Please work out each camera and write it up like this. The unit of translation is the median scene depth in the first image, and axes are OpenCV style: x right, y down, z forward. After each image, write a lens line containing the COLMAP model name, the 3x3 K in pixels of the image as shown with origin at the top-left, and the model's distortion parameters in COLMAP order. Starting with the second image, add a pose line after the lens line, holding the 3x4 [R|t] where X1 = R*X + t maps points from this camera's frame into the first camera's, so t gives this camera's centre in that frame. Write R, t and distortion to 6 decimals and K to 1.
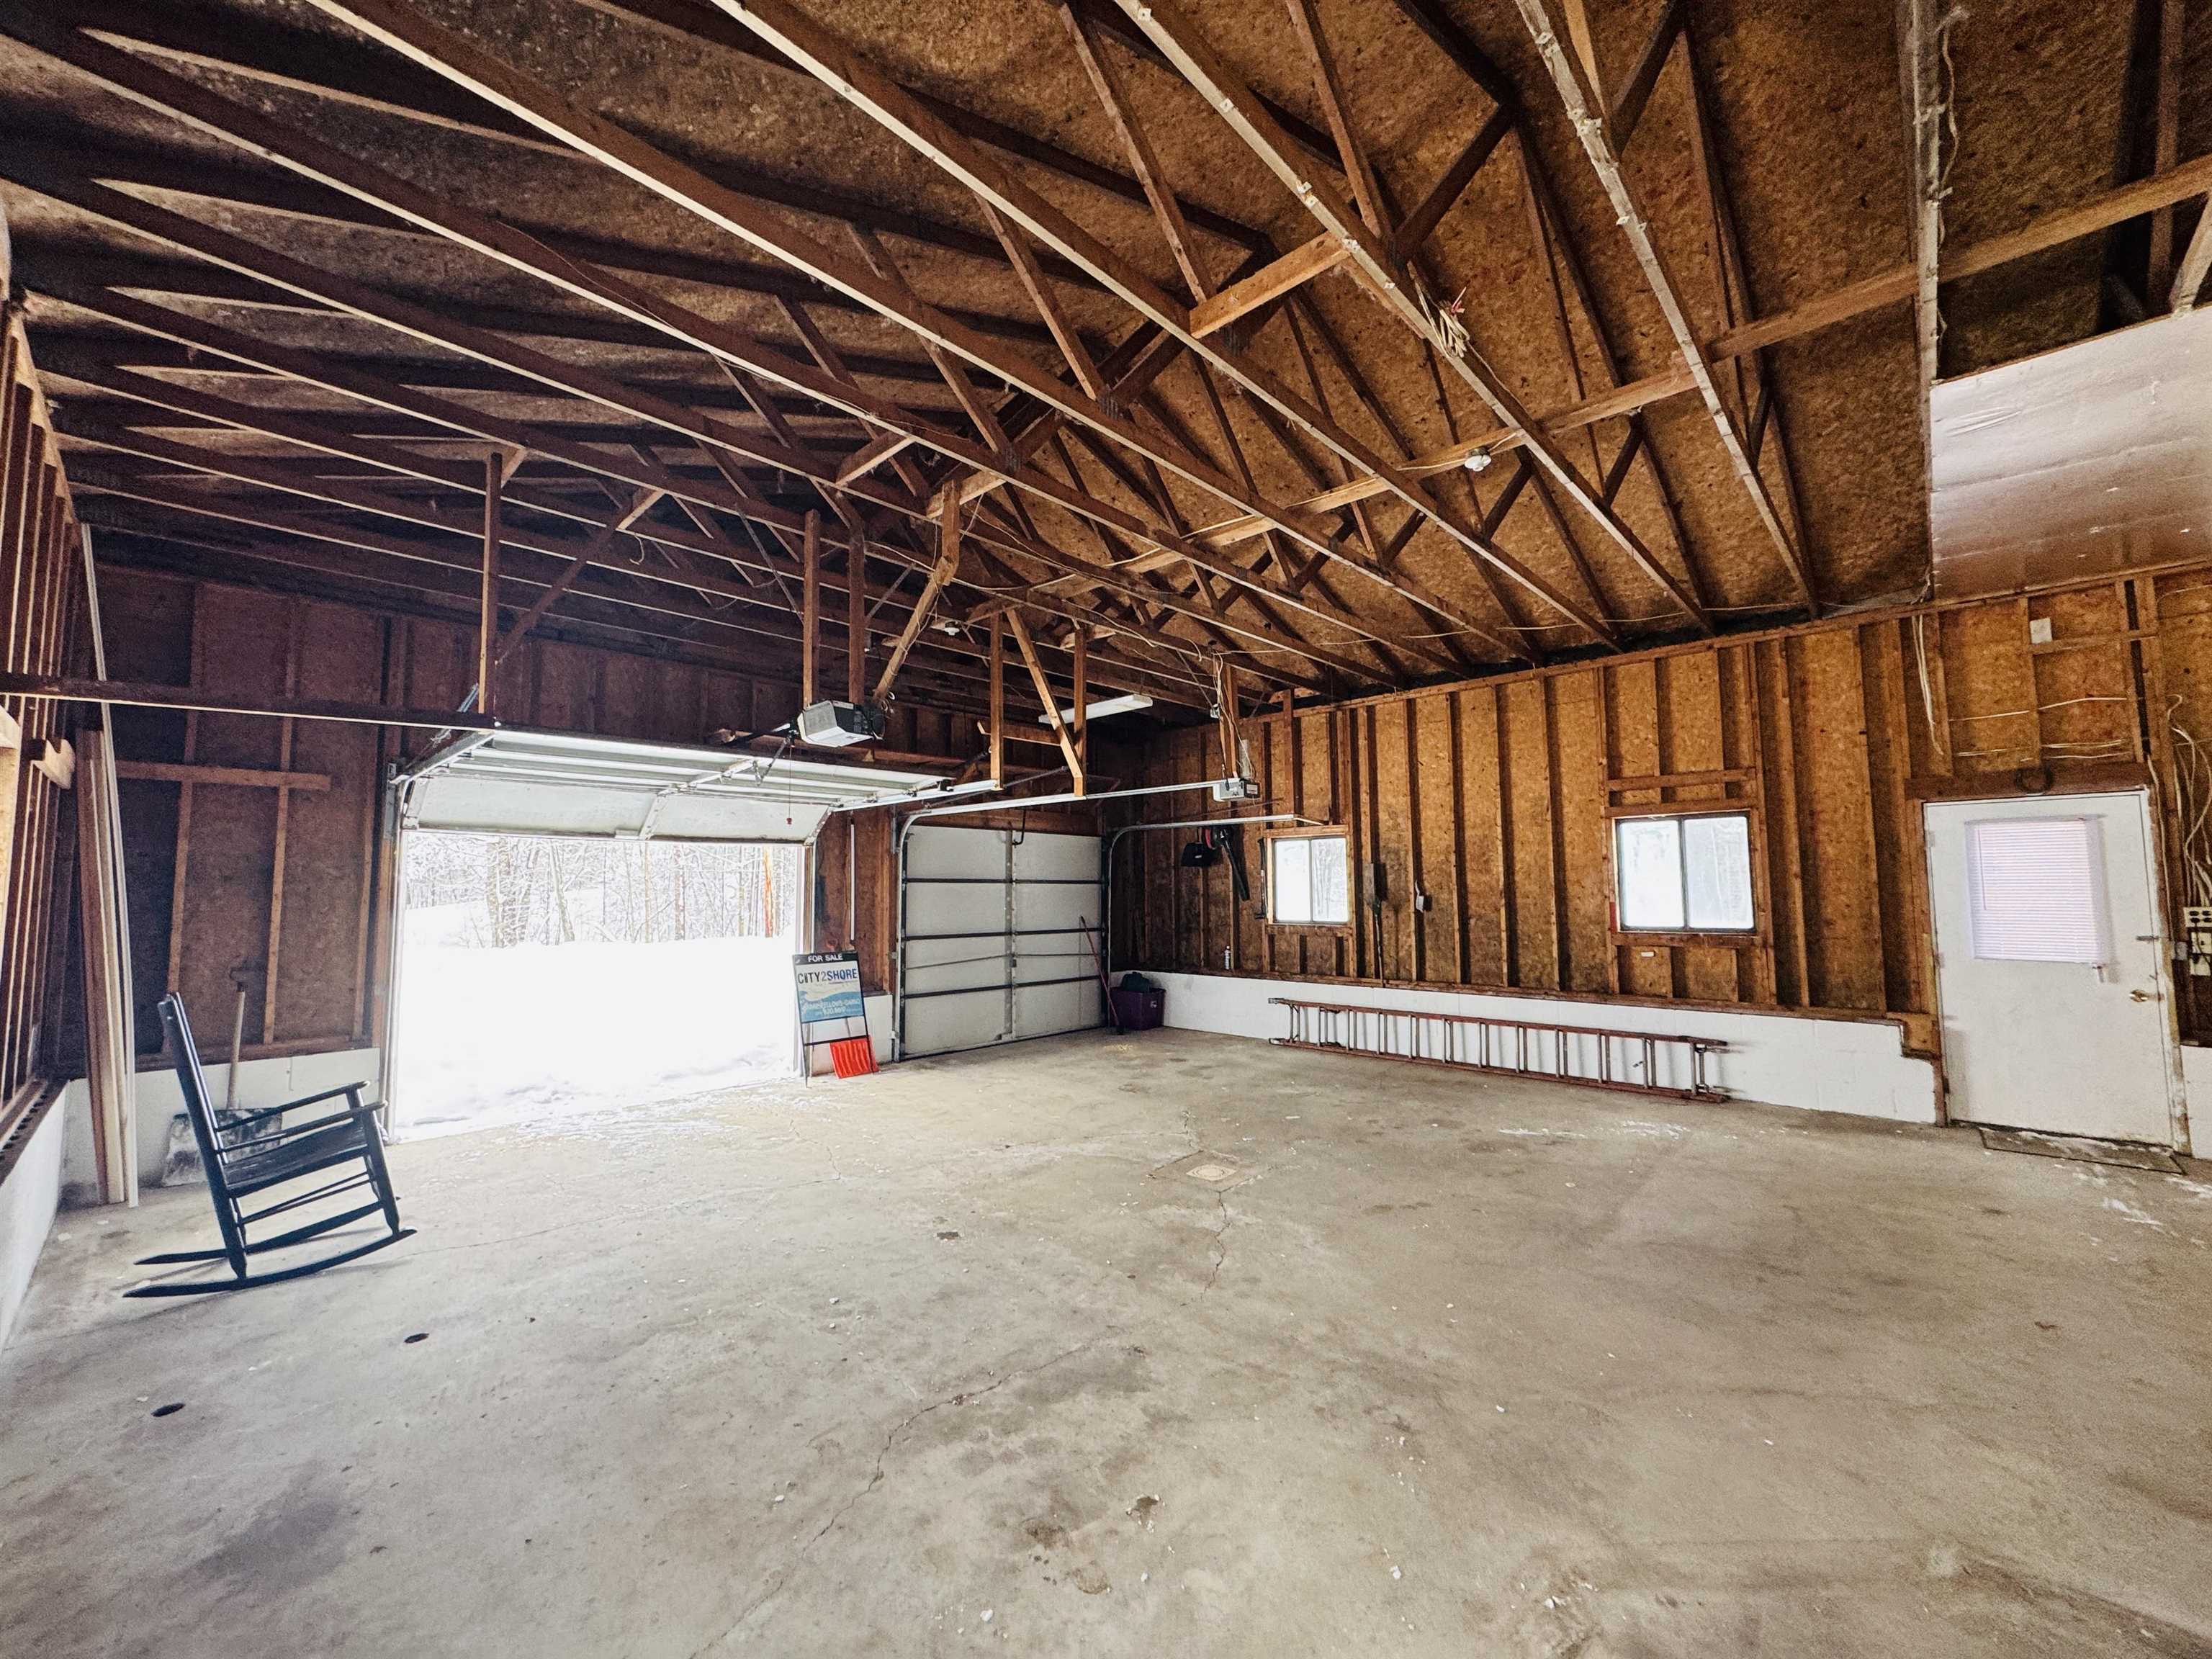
lens RADIAL K [[880.7, 0, 1104.6], [0, 880.7, 828.3], [0, 0, 1]] dist [-0.002353, -0.000330]
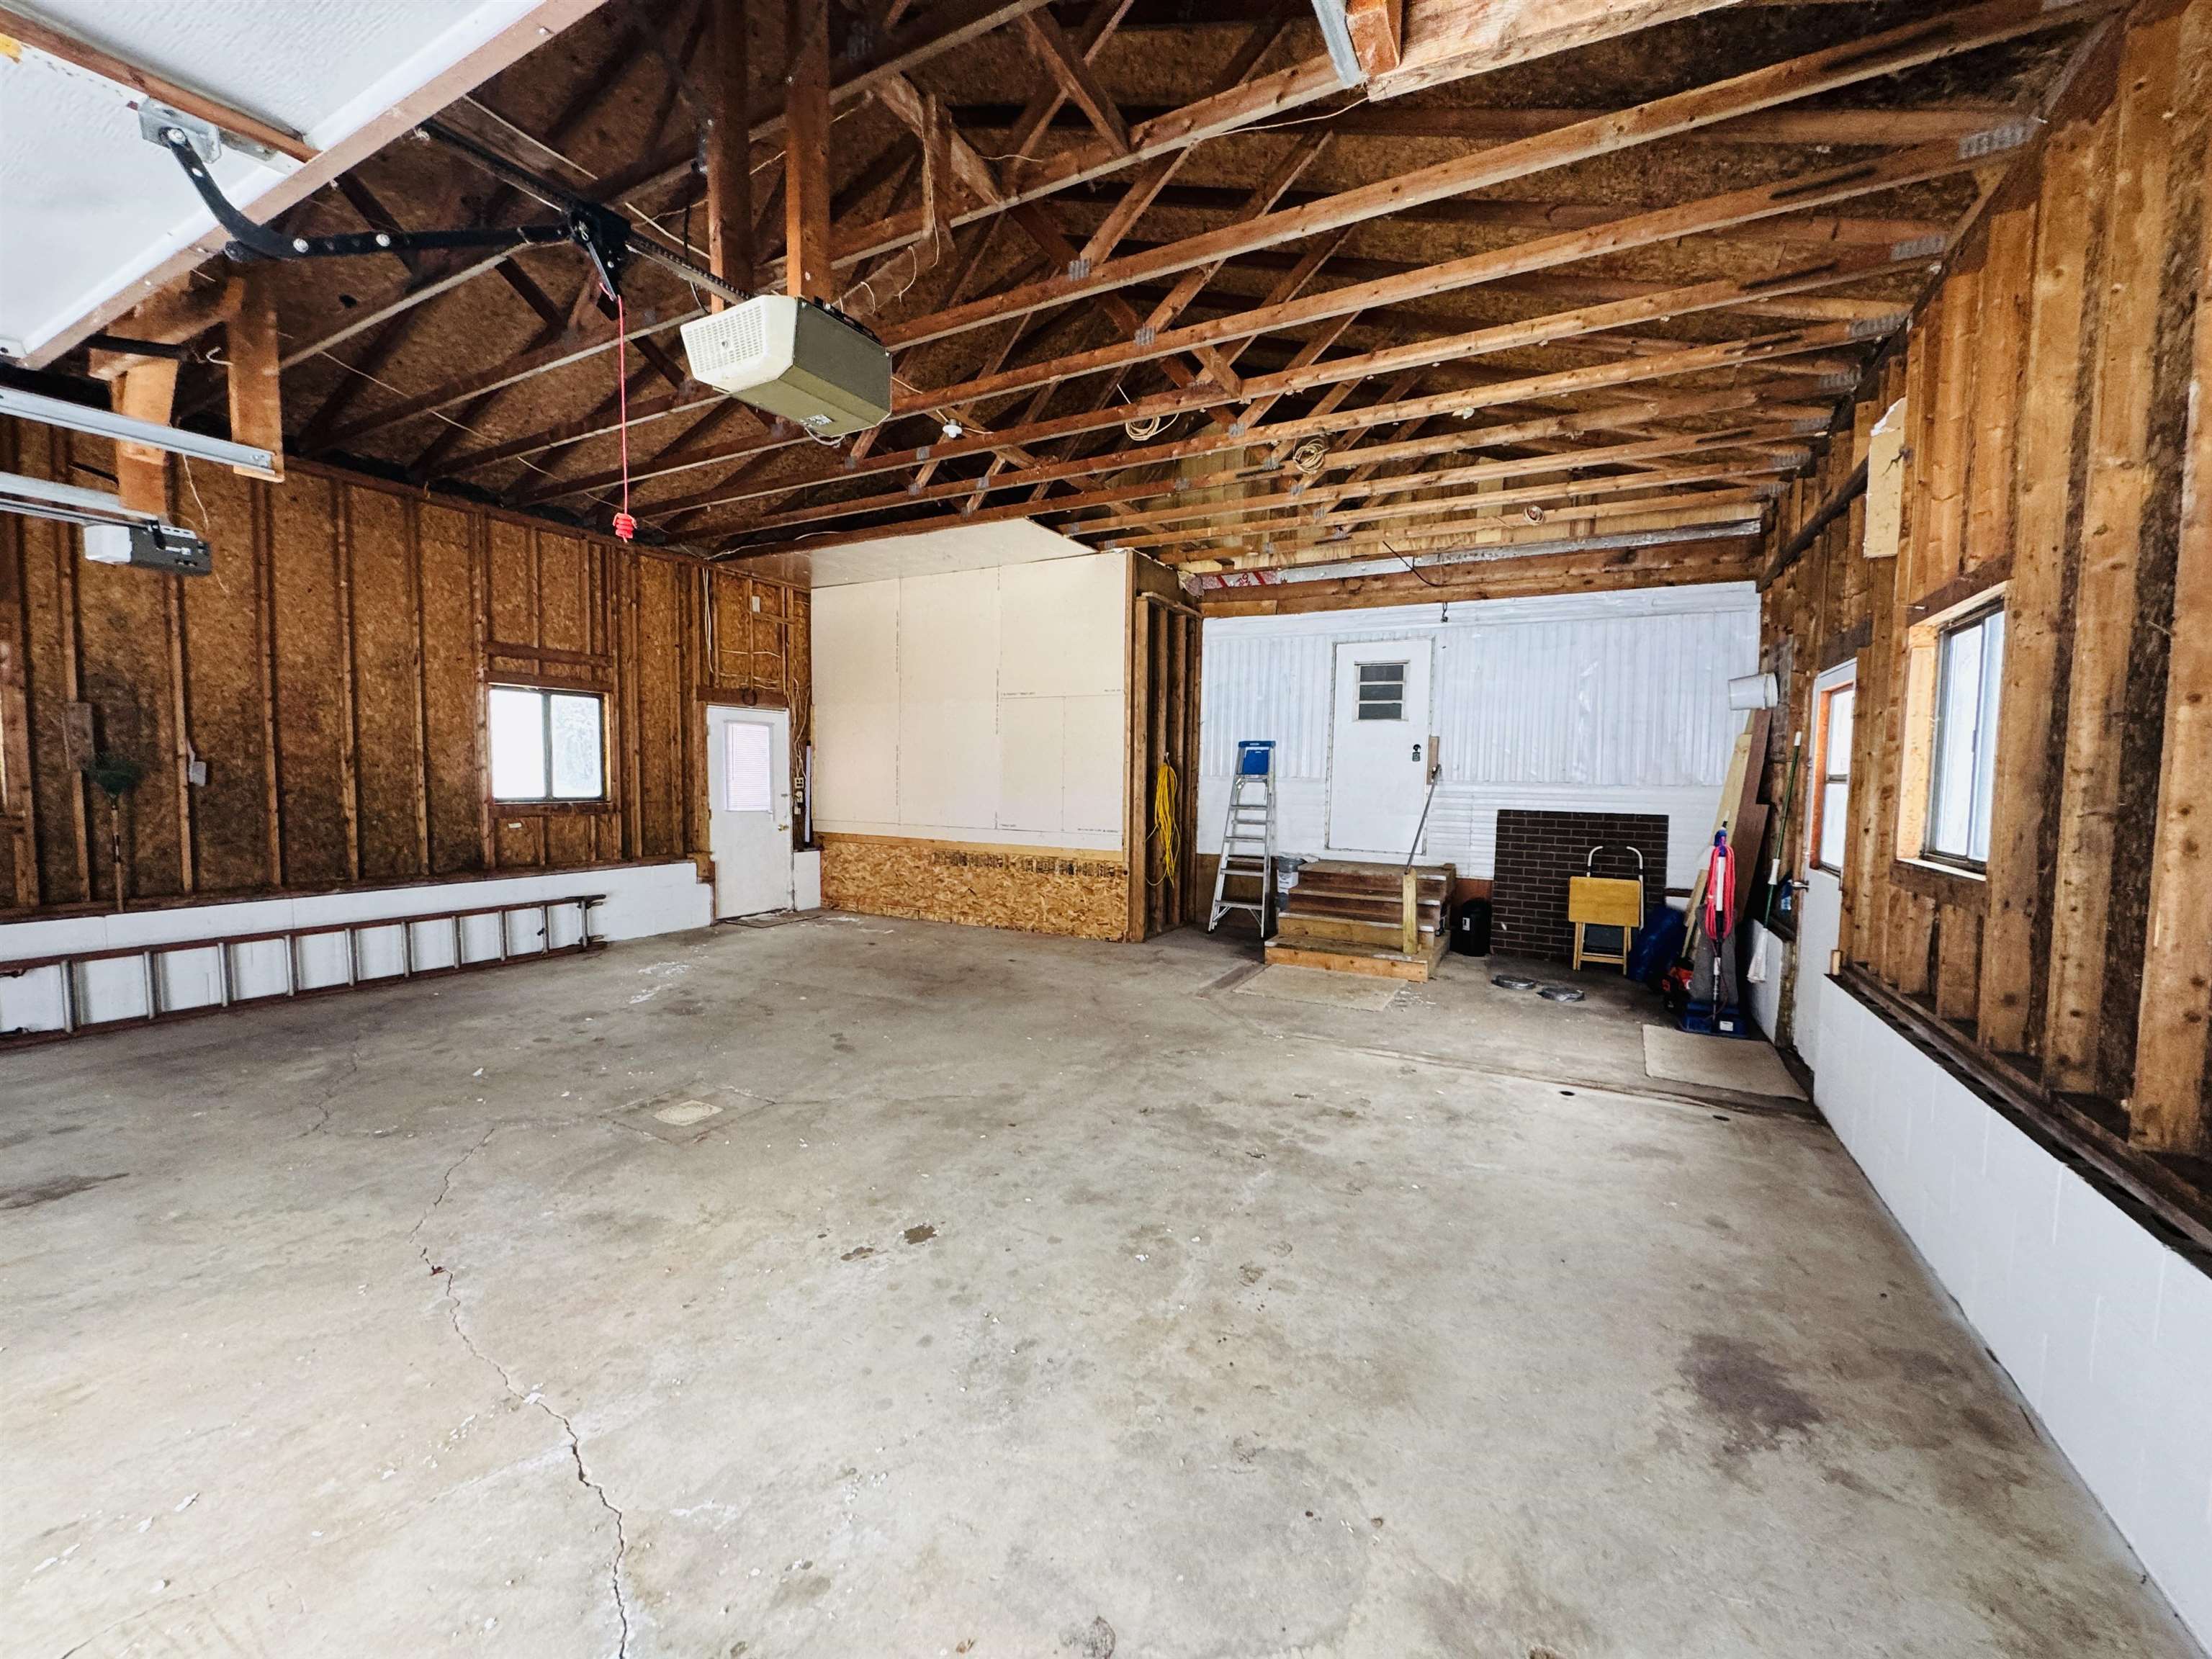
lens RADIAL K [[880.7, 0, 1104.6], [0, 880.7, 830.7], [0, 0, 1]] dist [-0.002353, -0.000330]
pose [[-0.263914, -0.057761, 0.962815, -1.007514], [-0.083170, 0.995850, 0.036945, 0.111005], [-0.960954, -0.070327, -0.267623, 1.216822]]
